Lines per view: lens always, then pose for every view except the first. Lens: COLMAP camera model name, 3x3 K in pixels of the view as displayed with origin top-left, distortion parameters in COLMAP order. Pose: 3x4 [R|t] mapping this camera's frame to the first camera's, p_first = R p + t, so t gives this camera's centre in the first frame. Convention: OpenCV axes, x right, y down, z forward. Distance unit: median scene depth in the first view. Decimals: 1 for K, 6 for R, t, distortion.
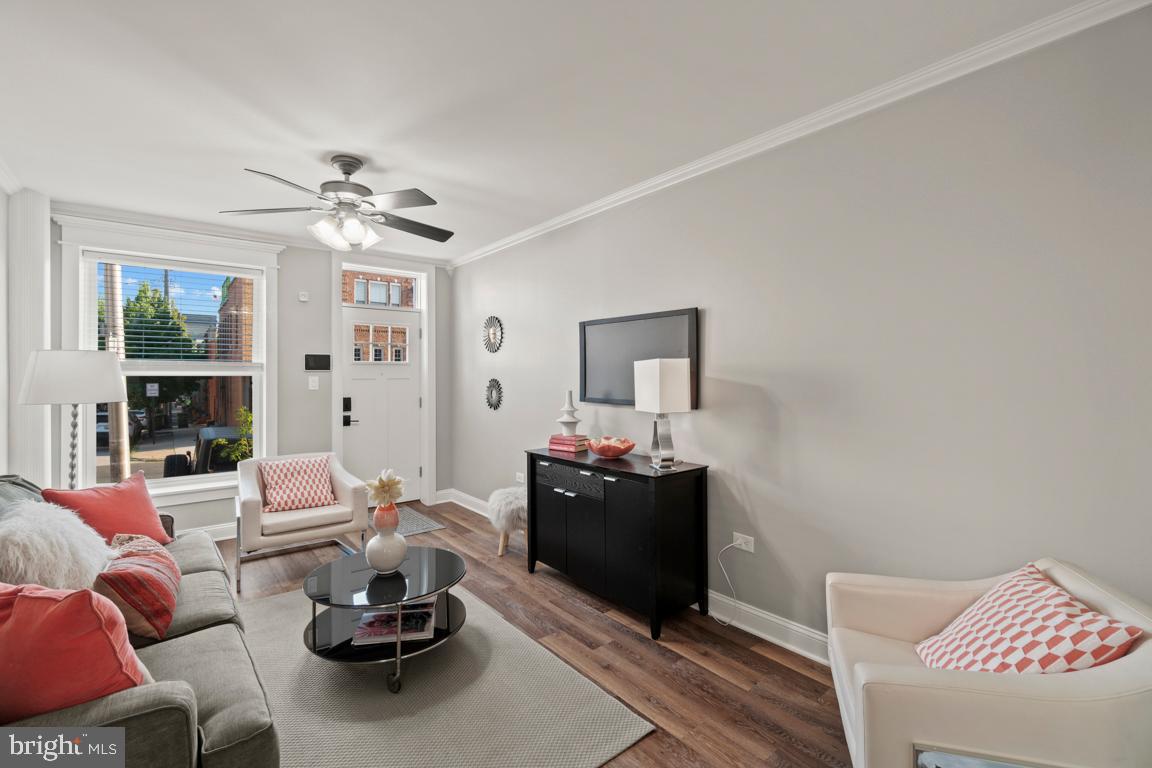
lens RADIAL K [[498.3, 0, 570.2], [0, 498.3, 370.8], [0, 0, 1]] dist [-0.001353, 0.000187]
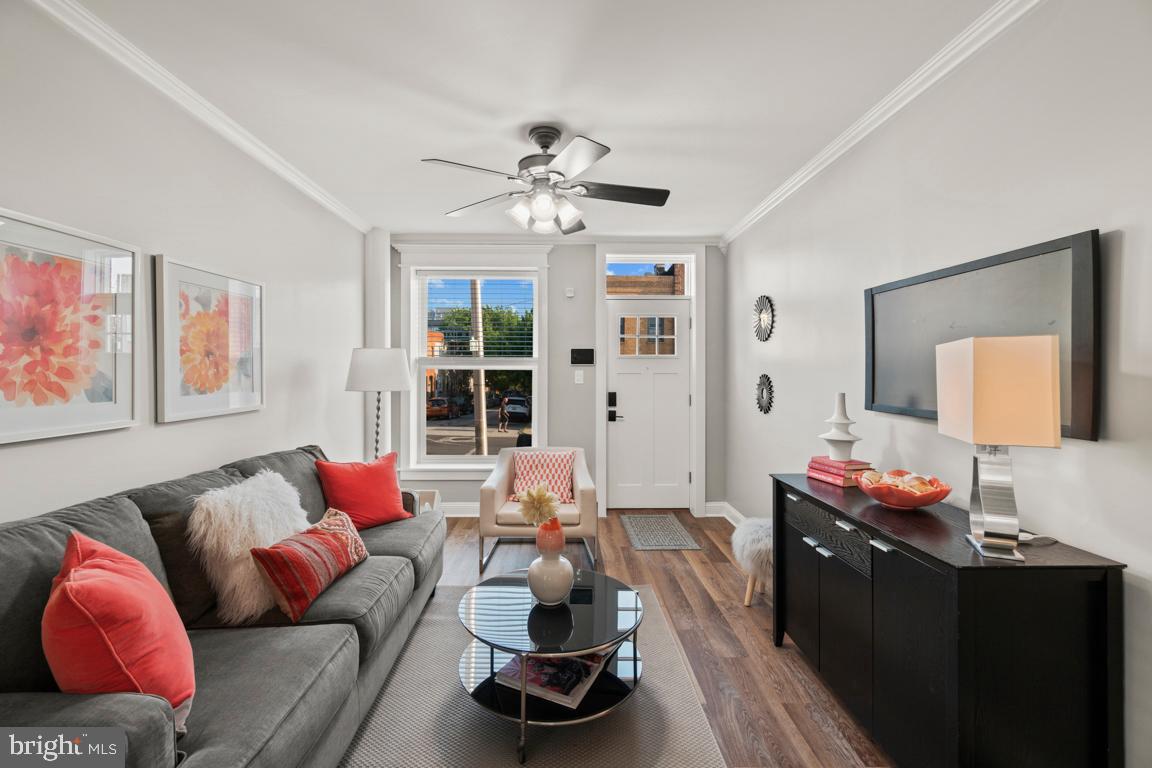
lens RADIAL K [[498.3, 0, 570.2], [0, 498.3, 370.8], [0, 0, 1]] dist [-0.001353, 0.000187]
pose [[0.789153, 0.004401, -0.614181, 0.124542], [0.001101, 0.999963, 0.008580, 0.004012], [0.614196, -0.007447, 0.789118, 0.256241]]
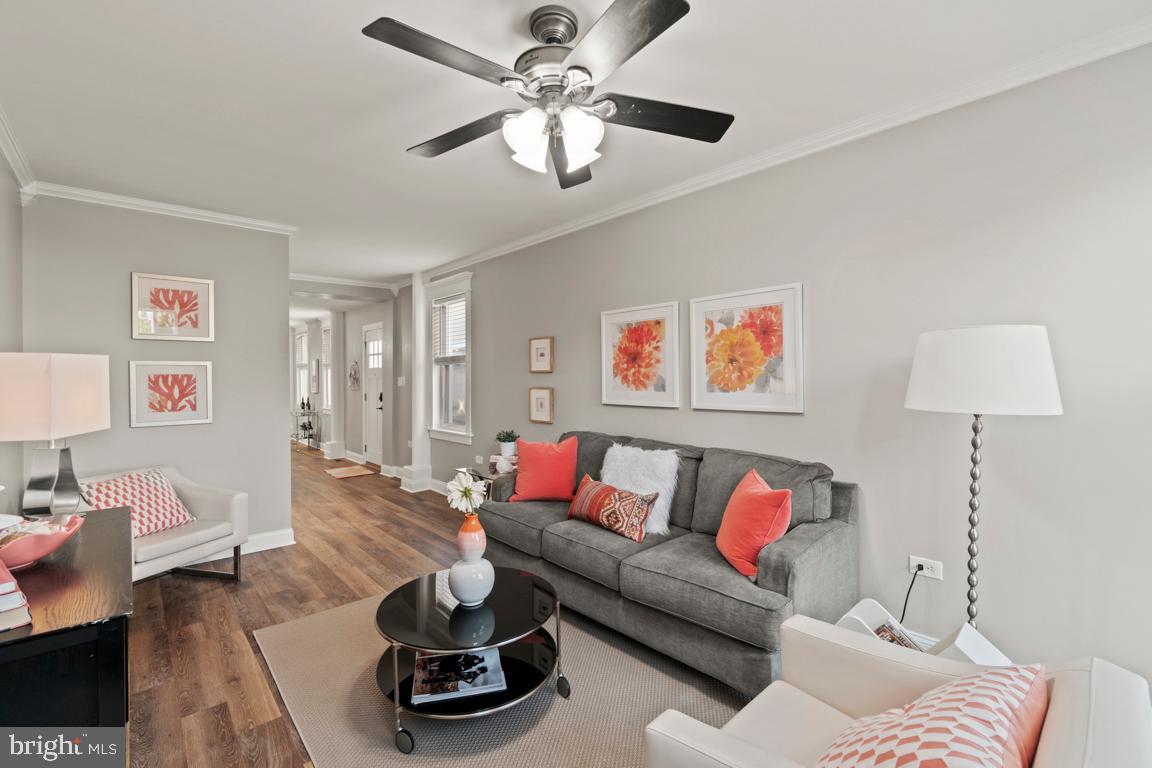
lens RADIAL K [[498.3, 0, 570.2], [0, 498.3, 370.8], [0, 0, 1]] dist [-0.001353, 0.000187]
pose [[-0.998414, 0.014064, -0.054513, -0.356776], [0.014907, 0.999775, -0.015087, 0.012121], [0.054289, -0.015876, -0.998399, 1.343693]]
